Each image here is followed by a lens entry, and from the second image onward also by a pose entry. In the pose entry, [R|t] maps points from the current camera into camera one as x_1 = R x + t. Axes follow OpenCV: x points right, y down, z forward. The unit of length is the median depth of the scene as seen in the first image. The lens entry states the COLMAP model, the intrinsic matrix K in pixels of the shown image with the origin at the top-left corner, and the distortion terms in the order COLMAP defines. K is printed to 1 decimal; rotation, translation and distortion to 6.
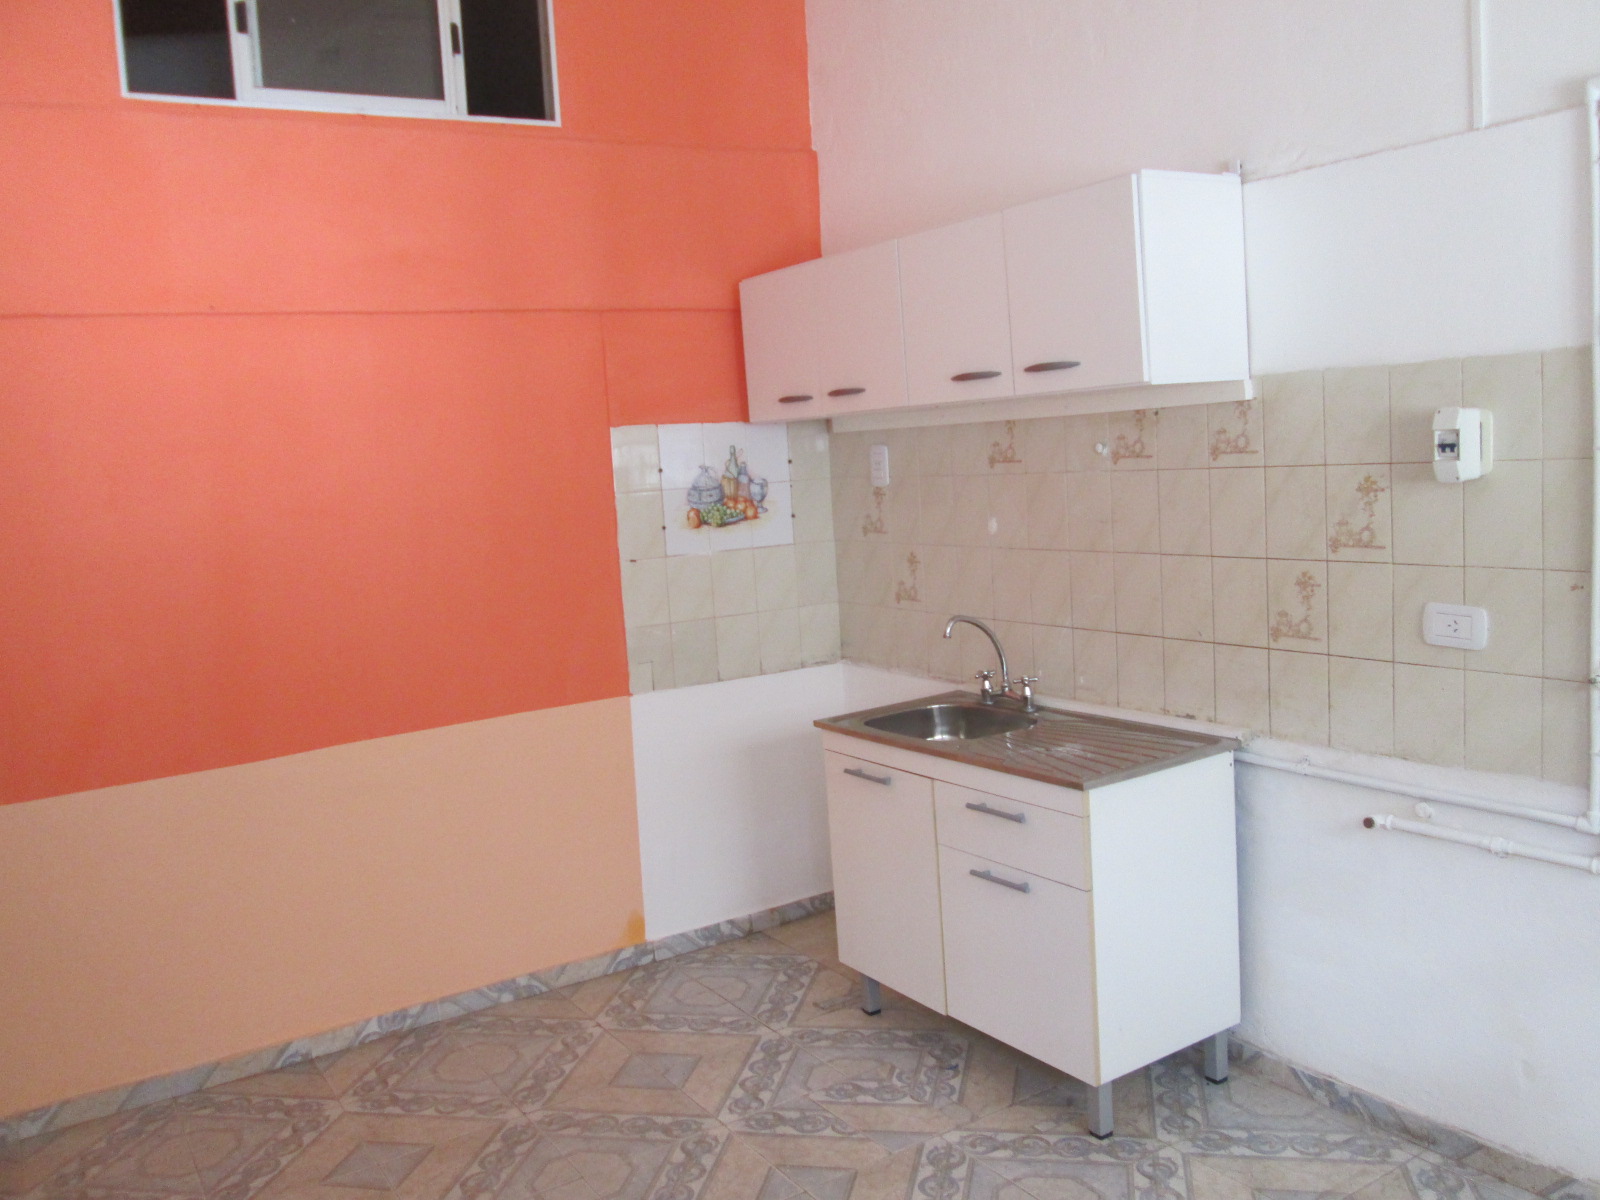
lens RADIAL K [[1329.4, 0, 800.0], [0, 1329.4, 600.0], [0, 0, 1]] dist [-0.092613, 0.083607]
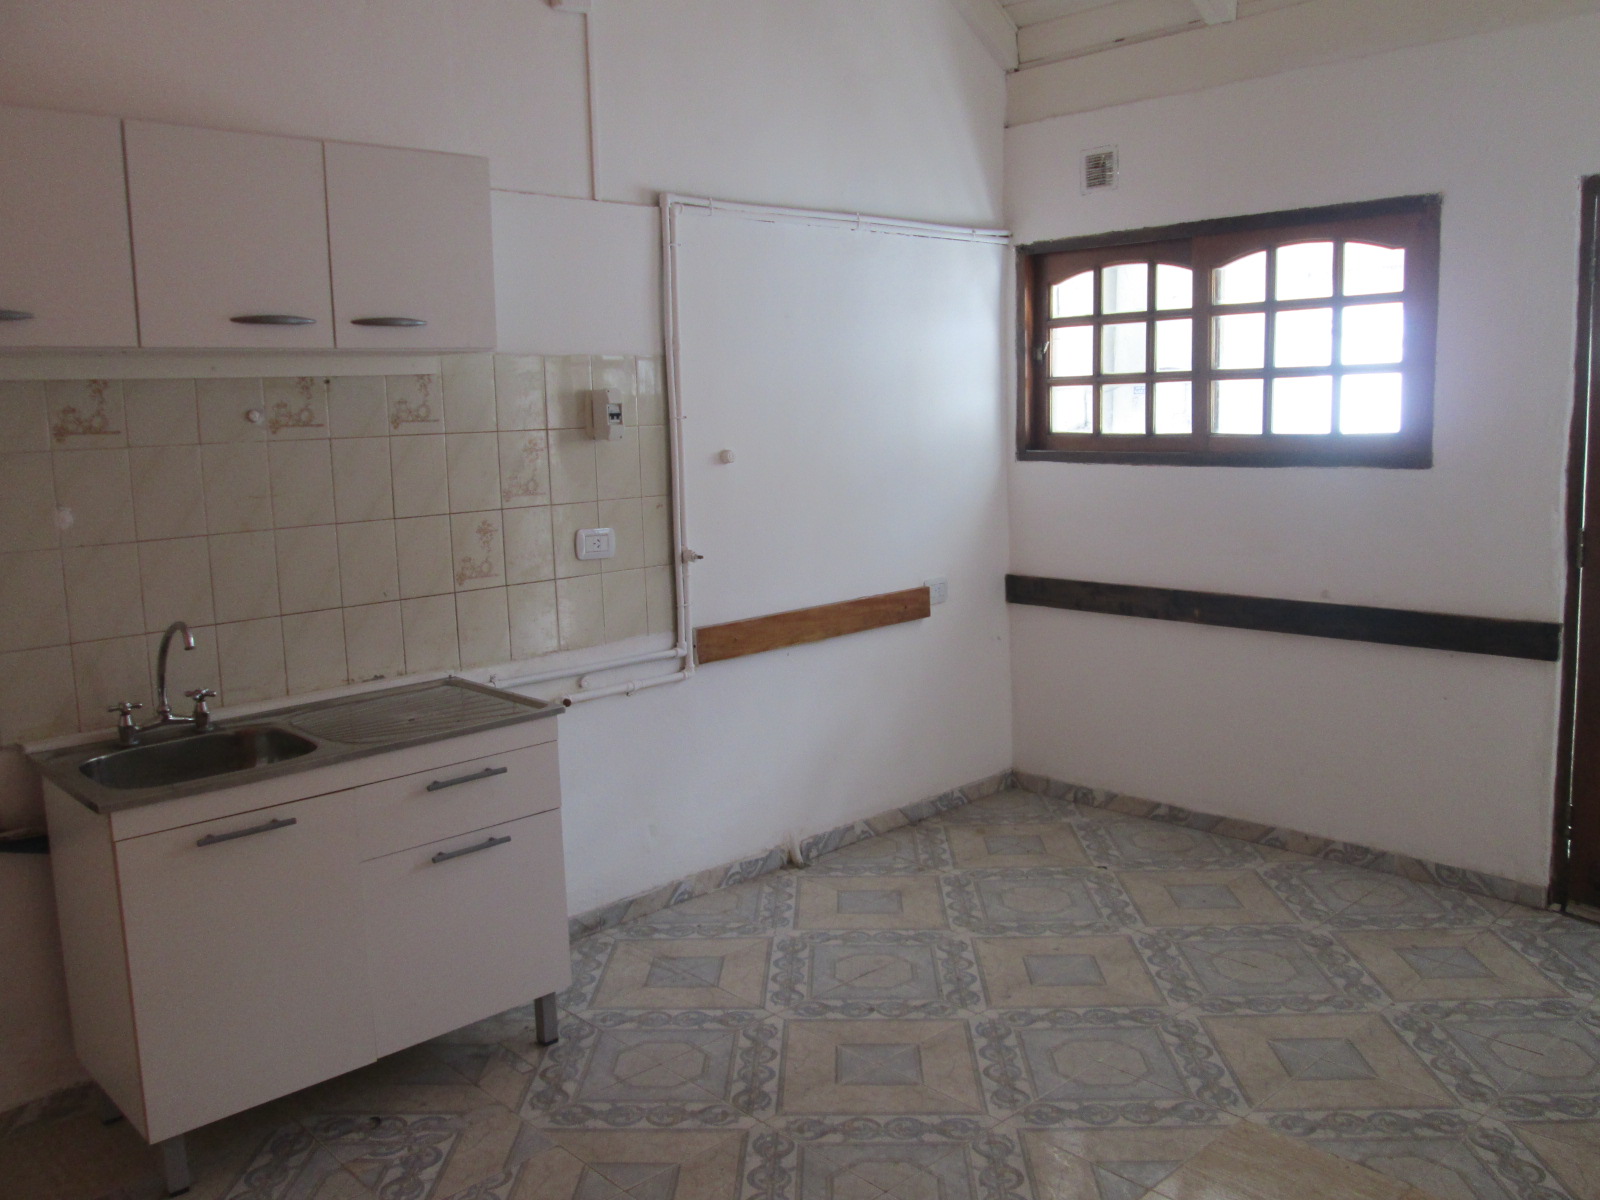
lens RADIAL K [[1313.9, 0, 800.0], [0, 1313.9, 600.0], [0, 0, 1]] dist [-0.008819, -0.011555]
pose [[-0.176321, -0.076487, 0.981357, -0.826535], [0.150780, 0.983112, 0.103714, -0.030353], [-0.972716, 0.166256, -0.161810, 0.896003]]
